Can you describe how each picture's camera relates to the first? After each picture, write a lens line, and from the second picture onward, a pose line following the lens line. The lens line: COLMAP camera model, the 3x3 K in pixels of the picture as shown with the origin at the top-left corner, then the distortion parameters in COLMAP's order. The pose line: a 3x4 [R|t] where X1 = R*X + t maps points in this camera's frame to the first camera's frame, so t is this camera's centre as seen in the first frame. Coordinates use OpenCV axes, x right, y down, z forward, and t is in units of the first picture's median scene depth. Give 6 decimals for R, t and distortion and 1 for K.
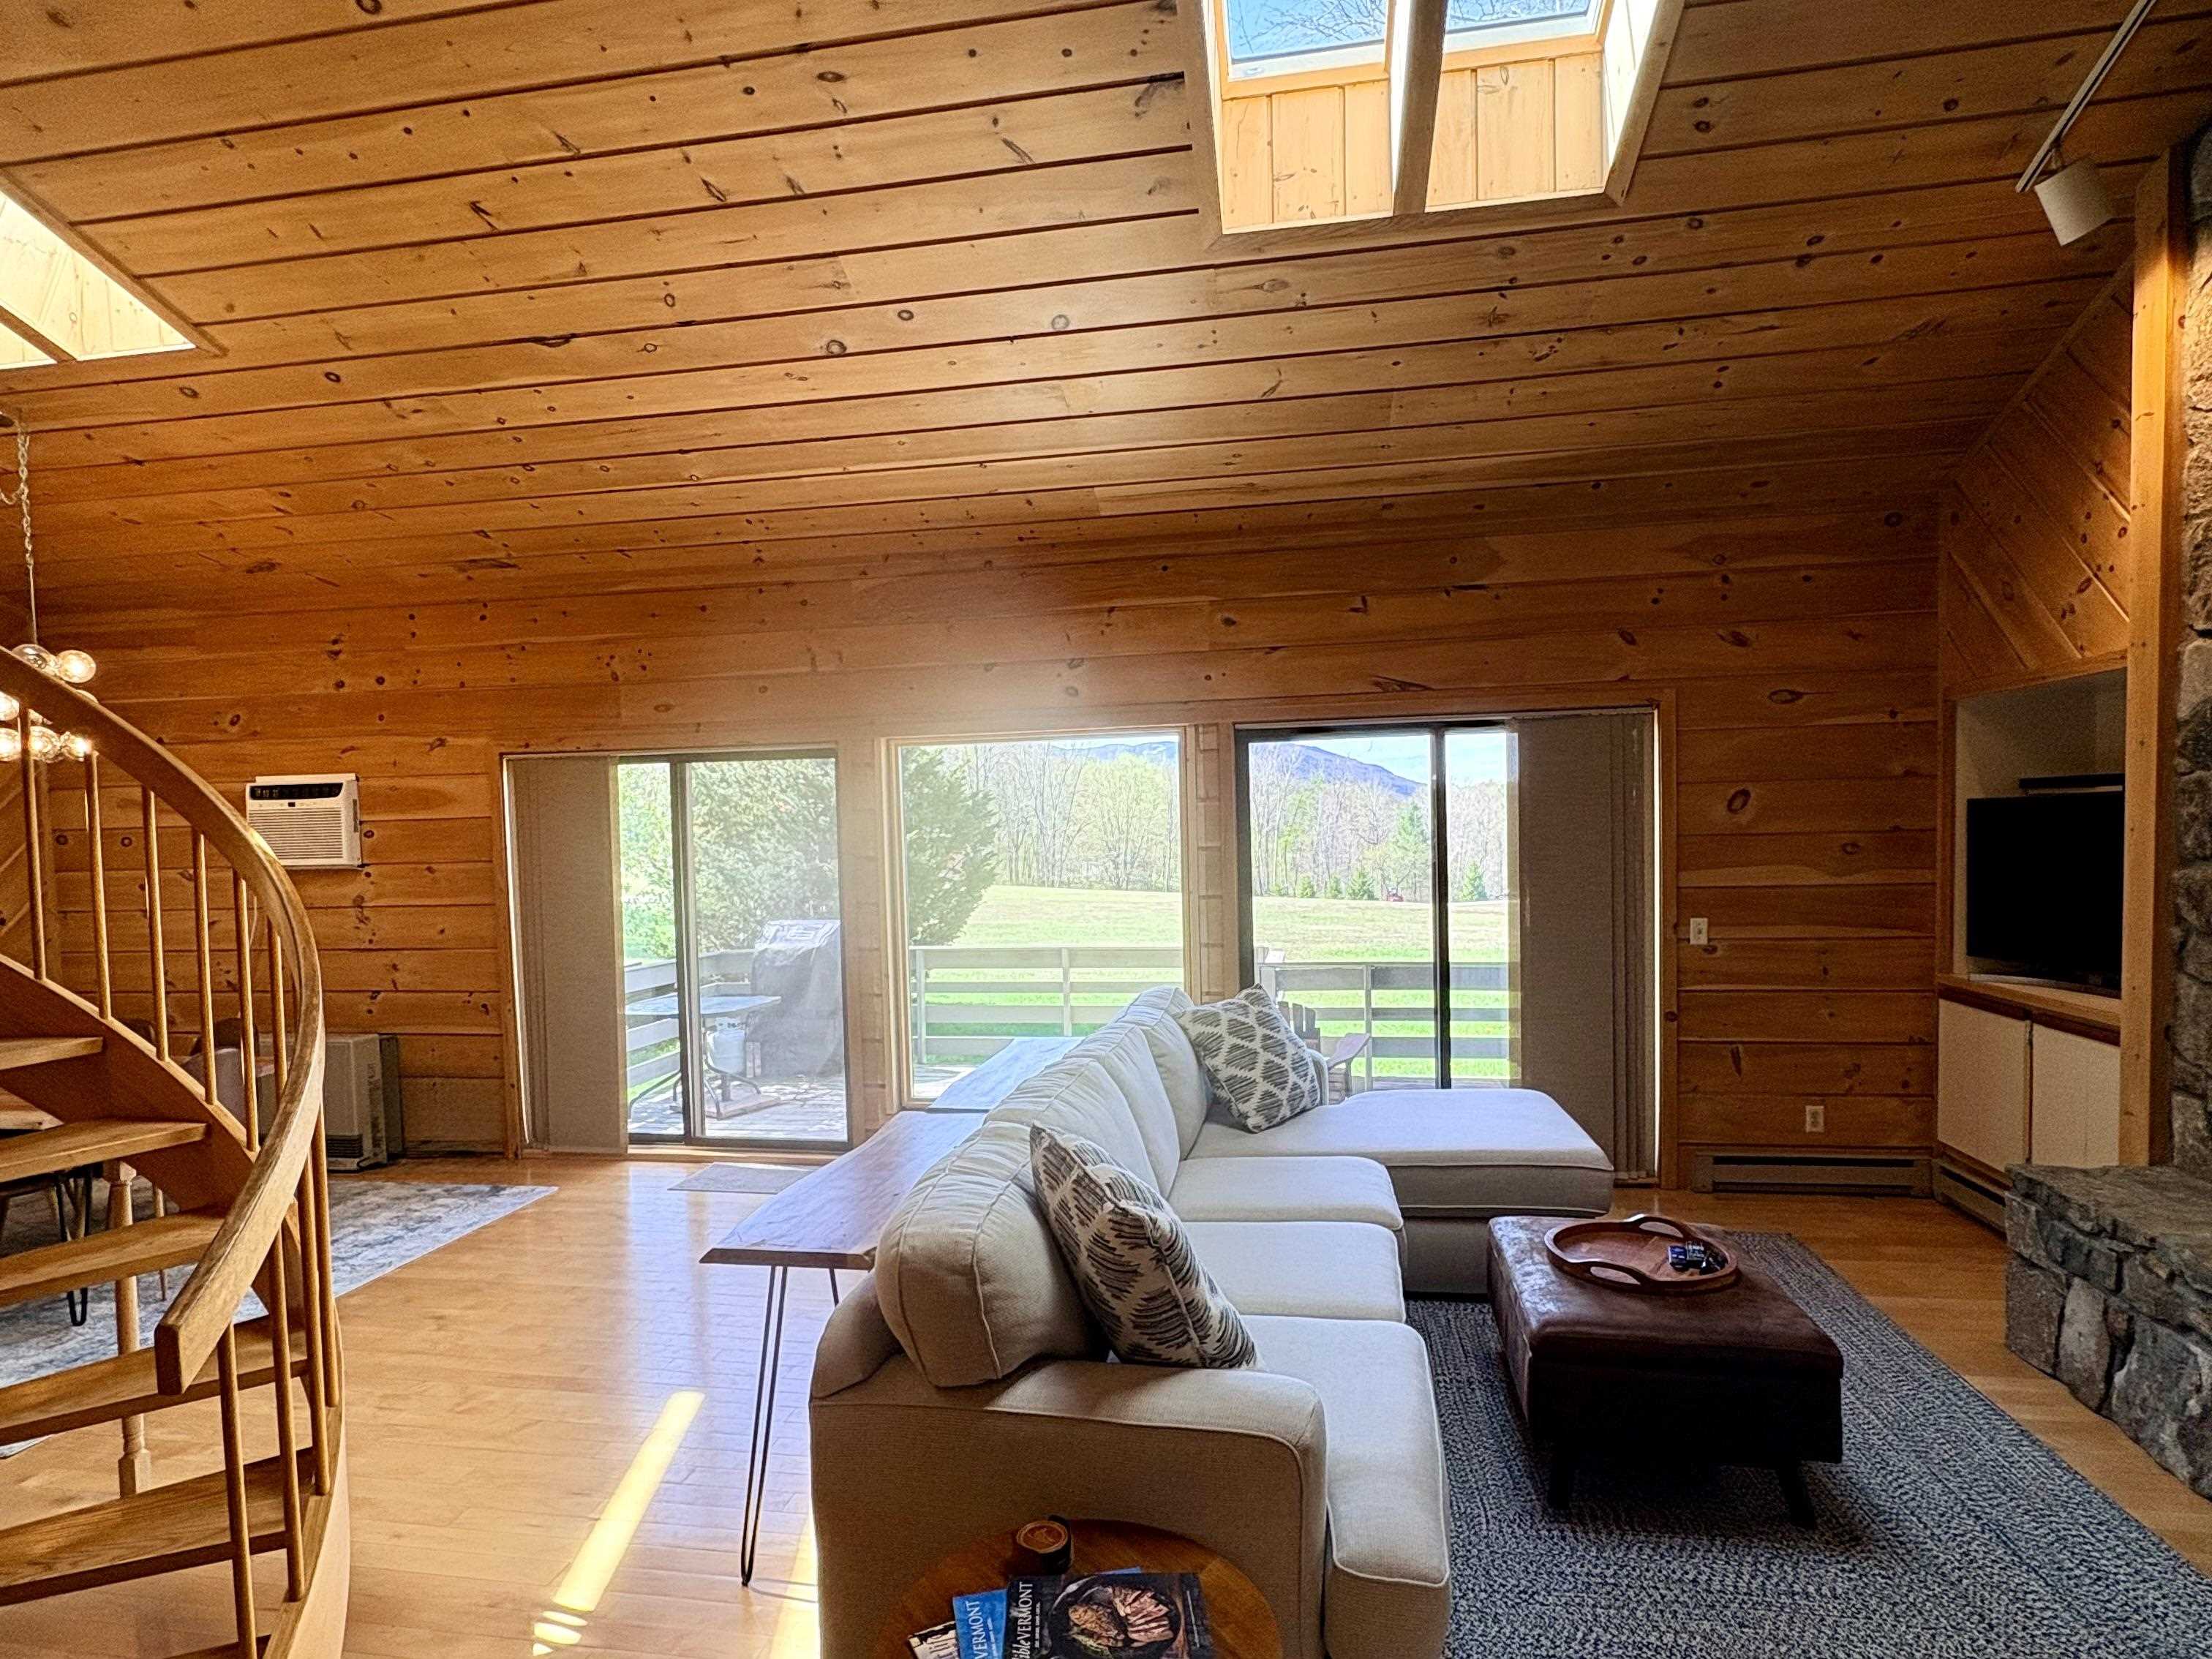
lens RADIAL K [[1198.6, 0, 1100.1], [0, 1198.6, 892.9], [0, 0, 1]] dist [0.003367, -0.000495]
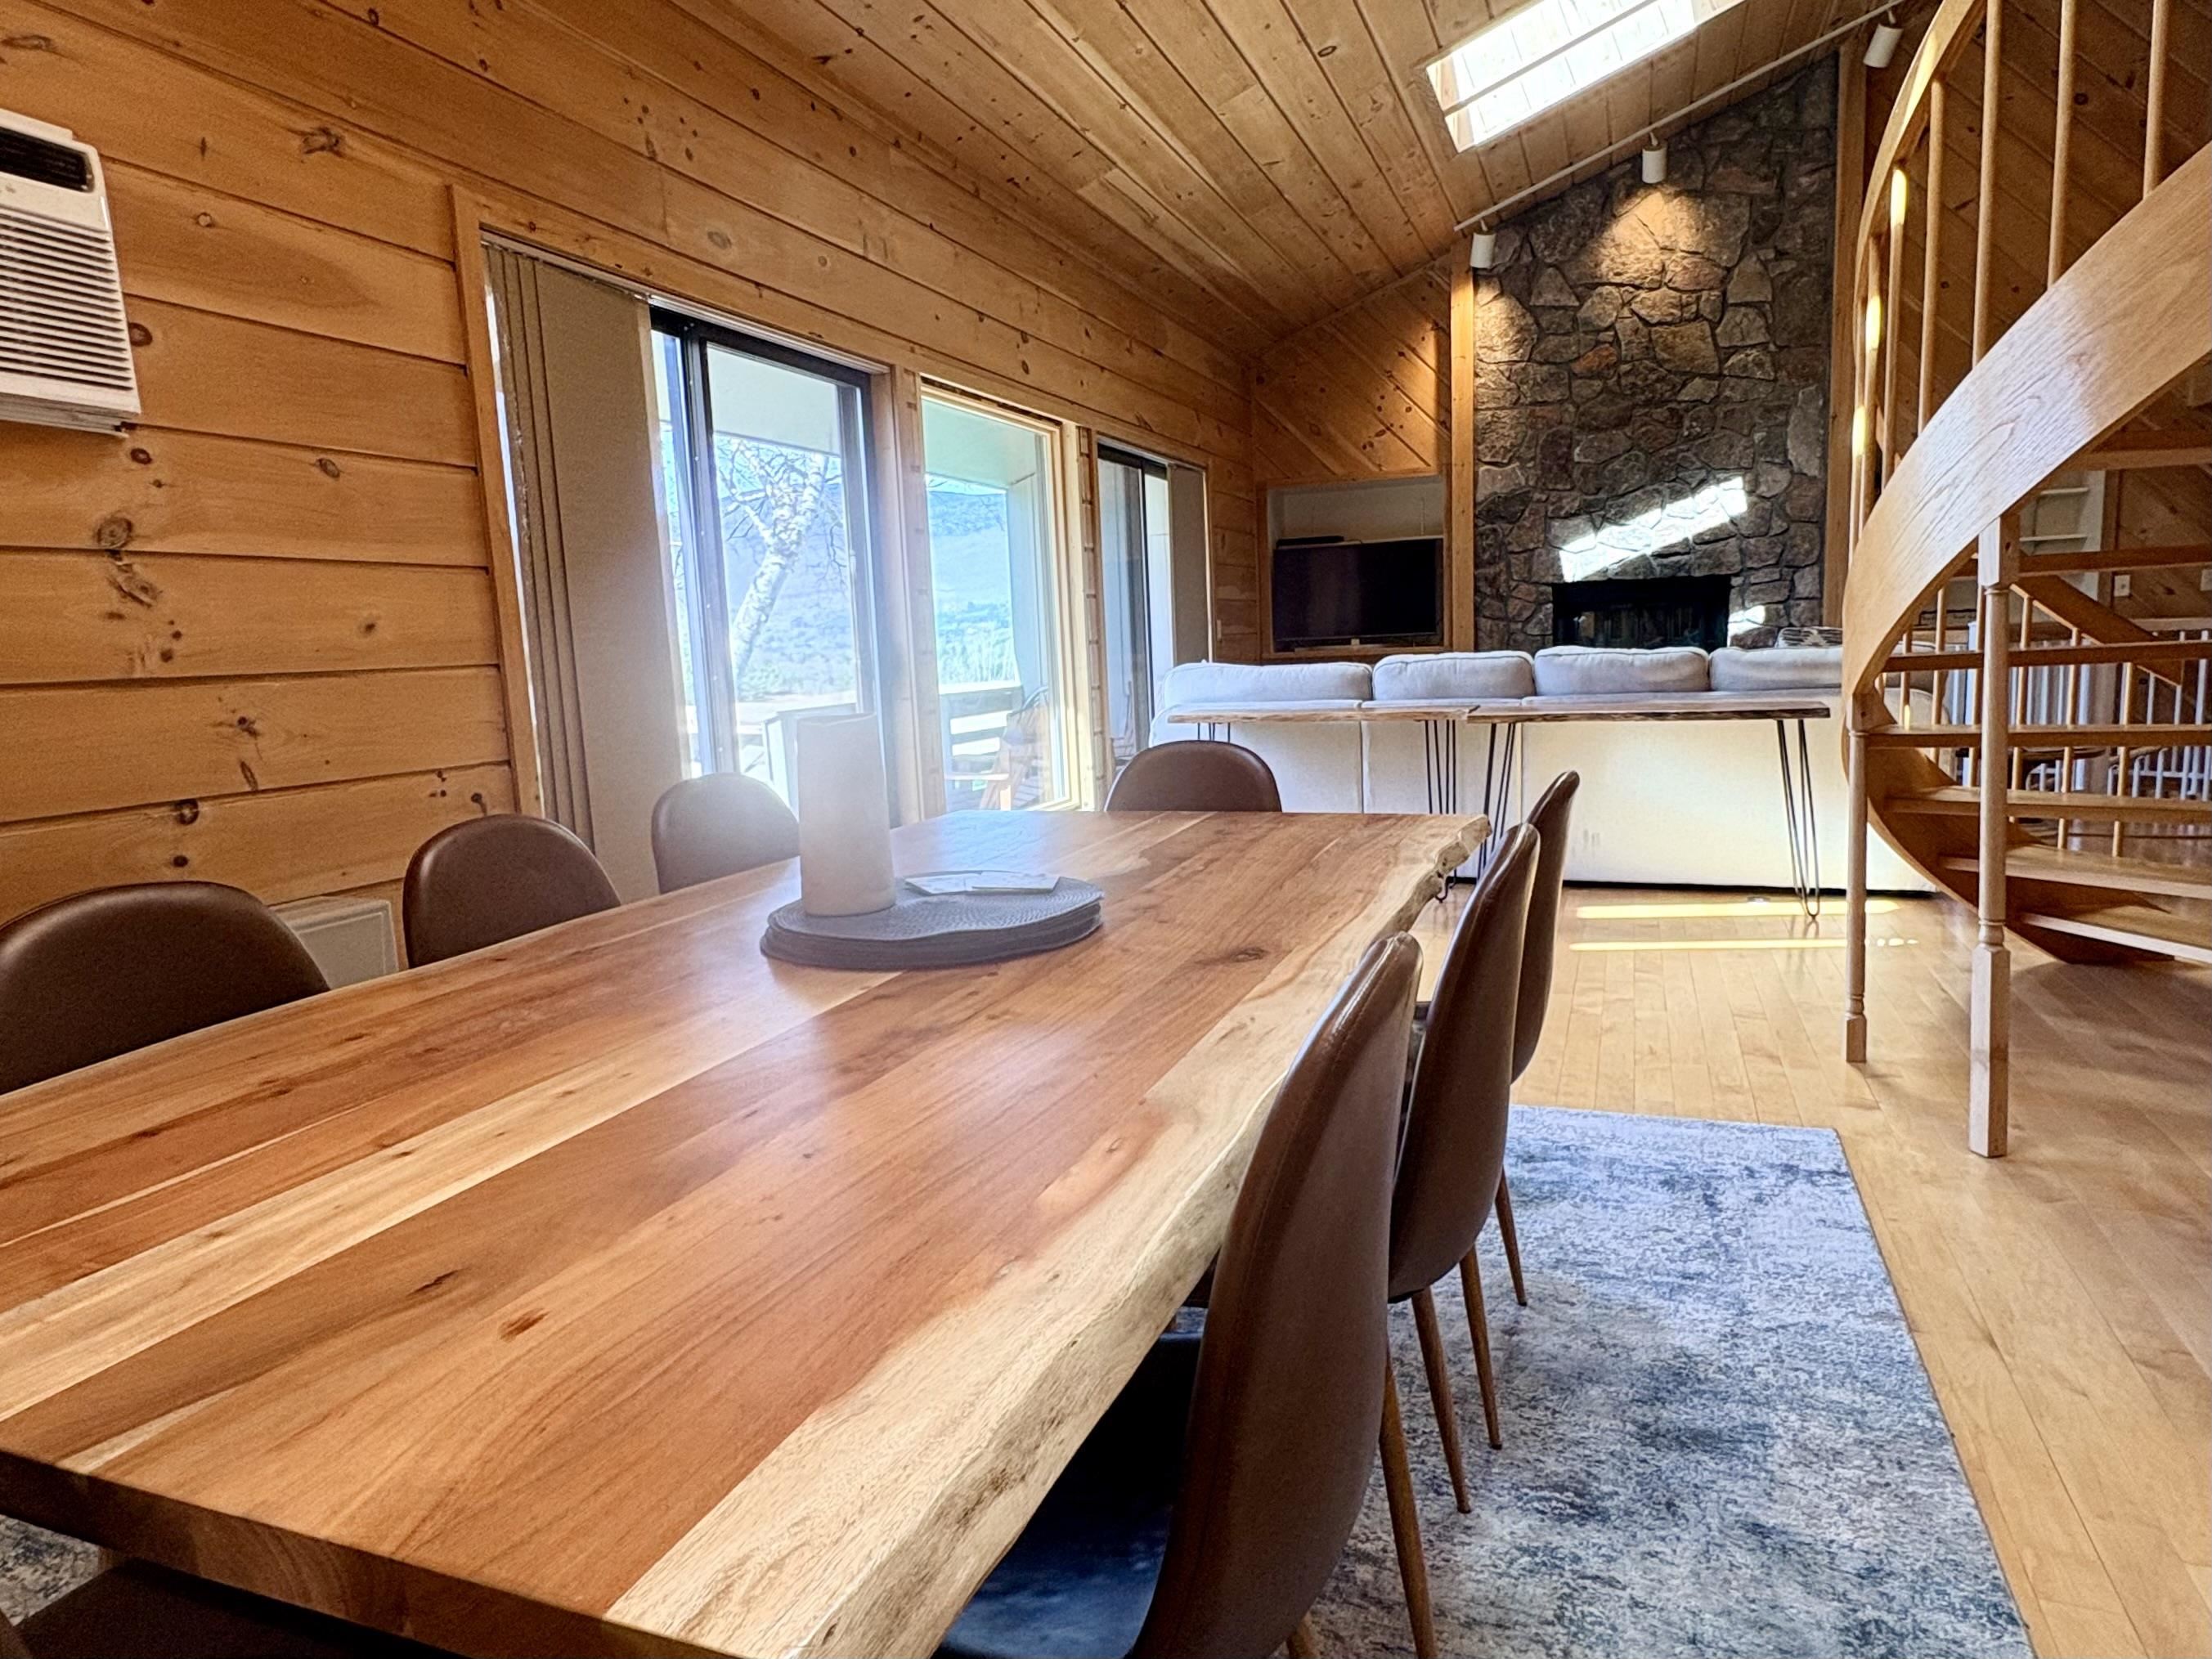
lens RADIAL K [[1311.9, 0, 1112.1], [0, 1311.9, 829.5], [0, 0, 1]] dist [0.007976, 0.000165]
pose [[0.197008, -0.125894, 0.972285, -0.962861], [0.088229, 0.989974, 0.110307, 0.074406], [-0.976424, 0.064052, 0.206140, 0.684159]]
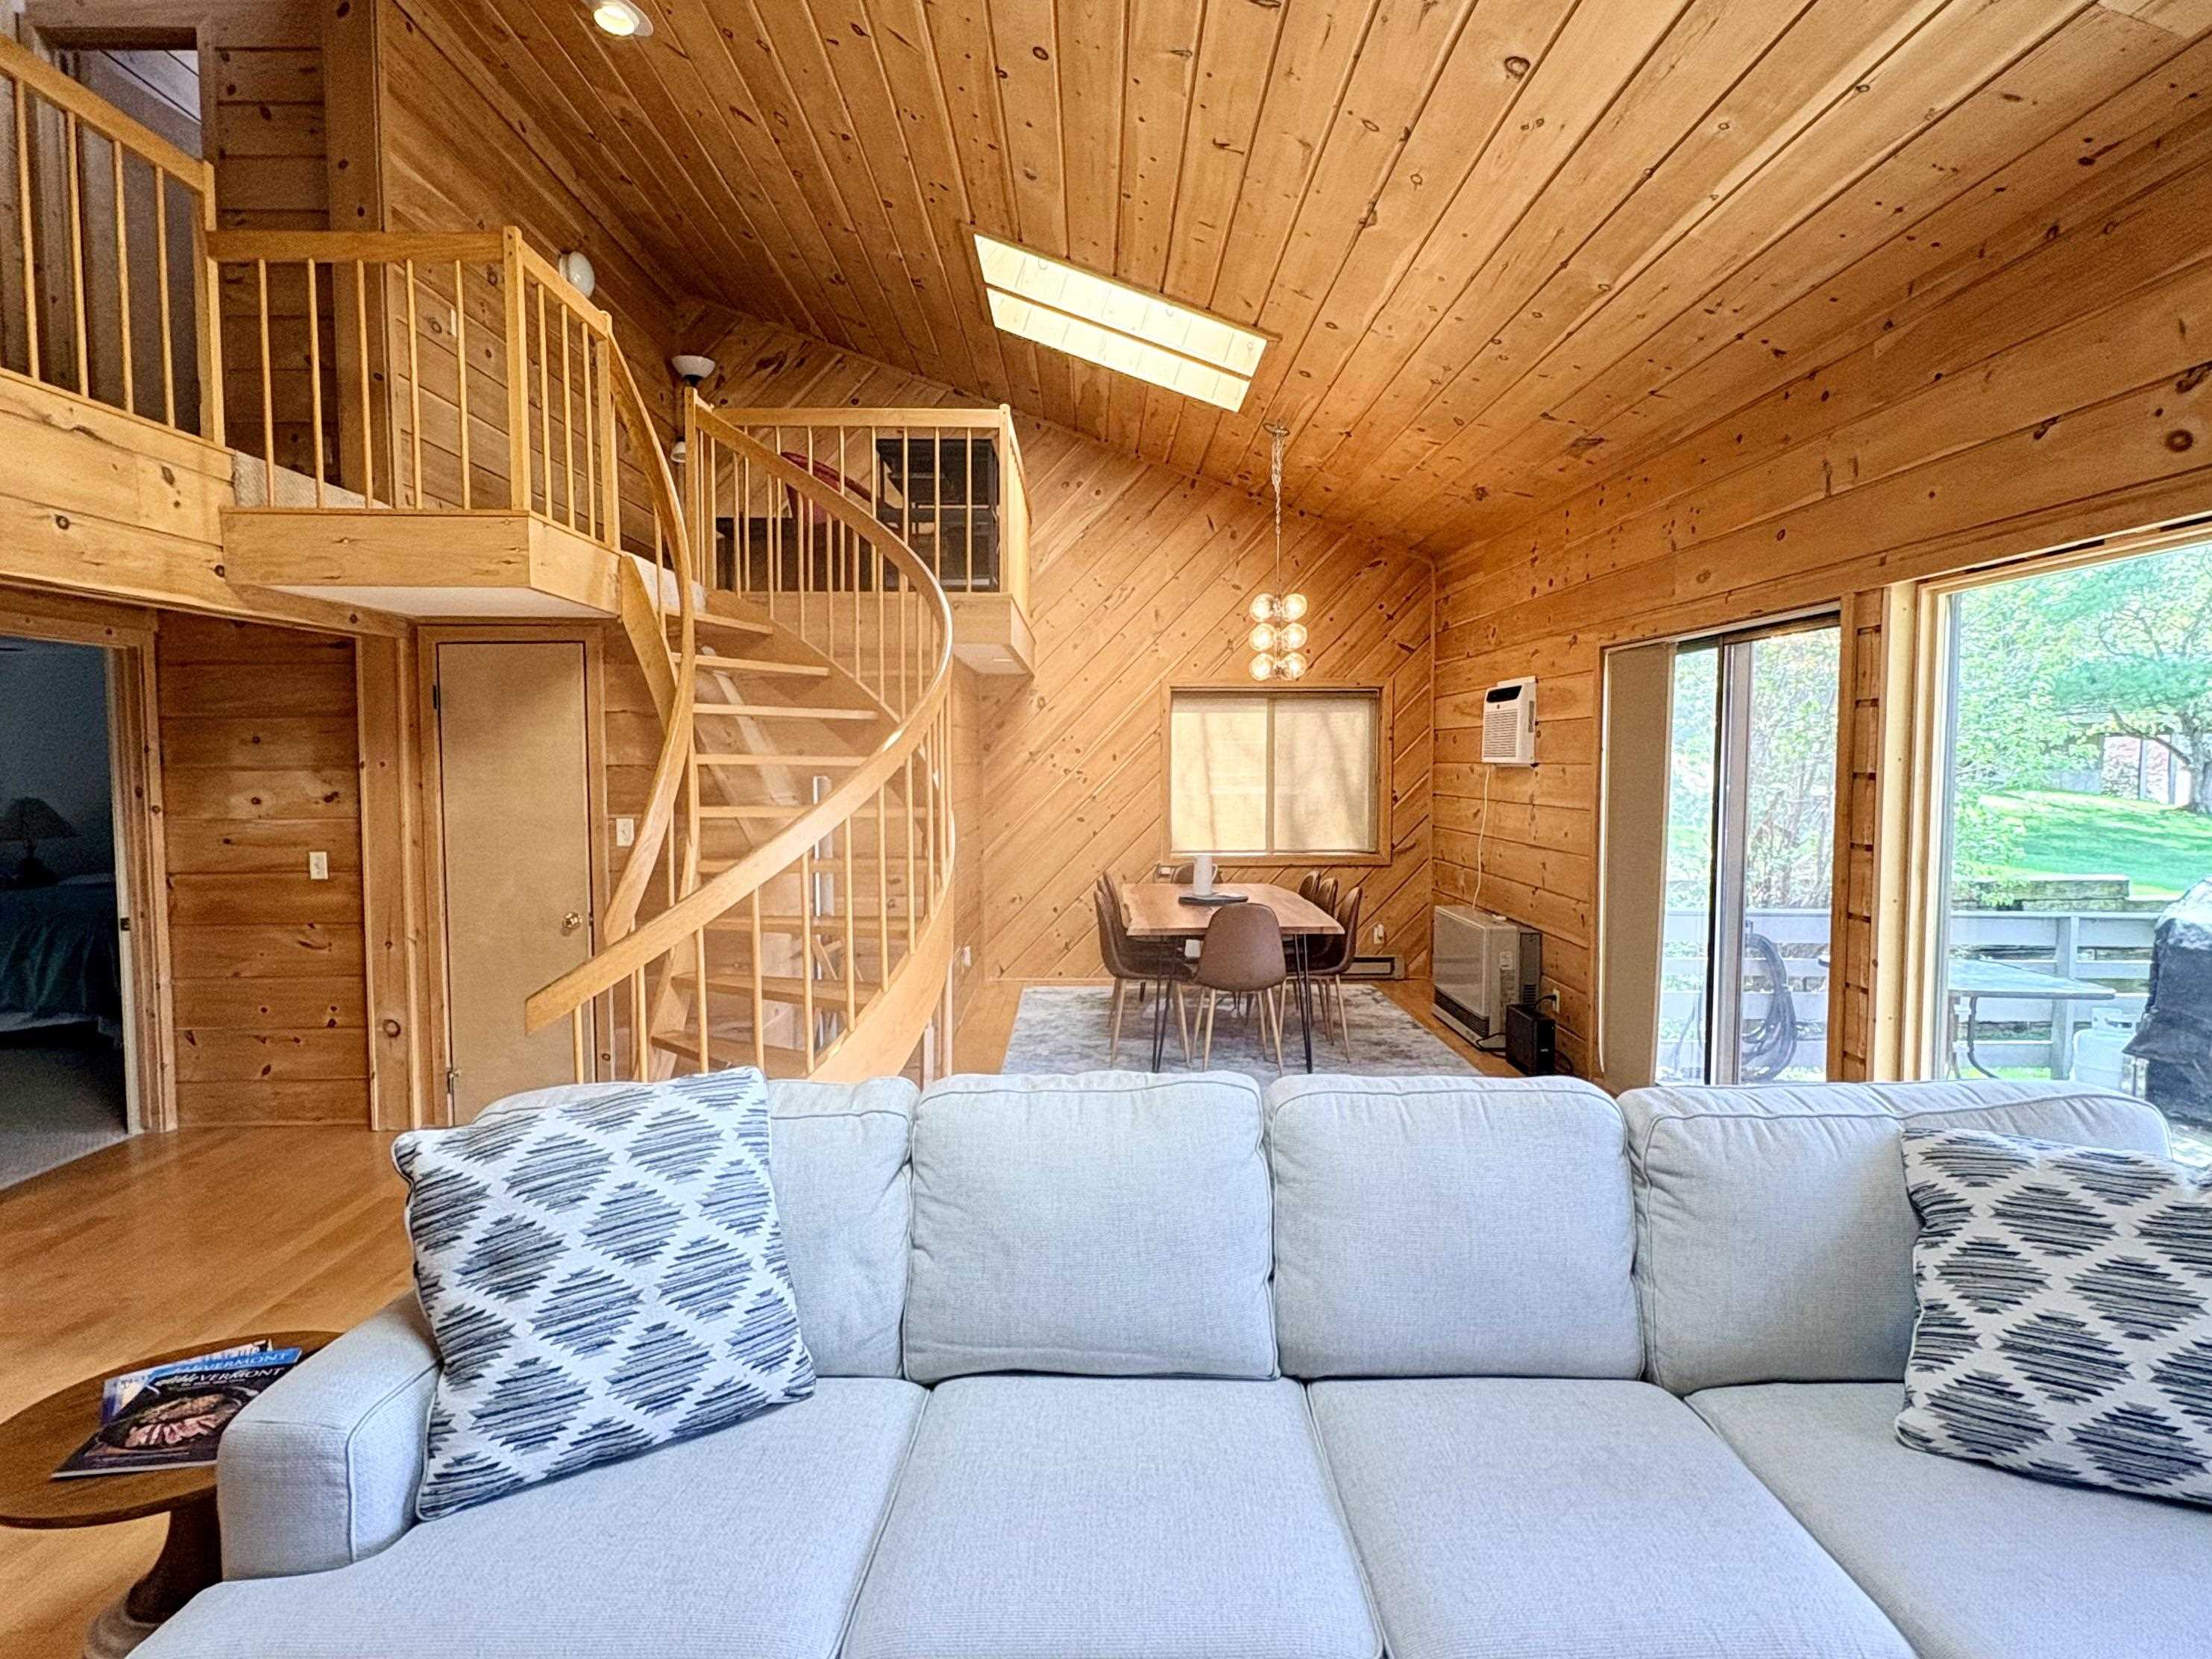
lens RADIAL K [[1198.7, 0, 1098.5], [0, 1198.7, 832.4], [0, 0, 1]] dist [0.003367, -0.000495]
pose [[0.179824, 0.085690, -0.979959, 0.347979], [-0.052284, 0.995623, 0.077465, -0.026097], [0.982308, 0.037306, 0.183517, 0.457110]]
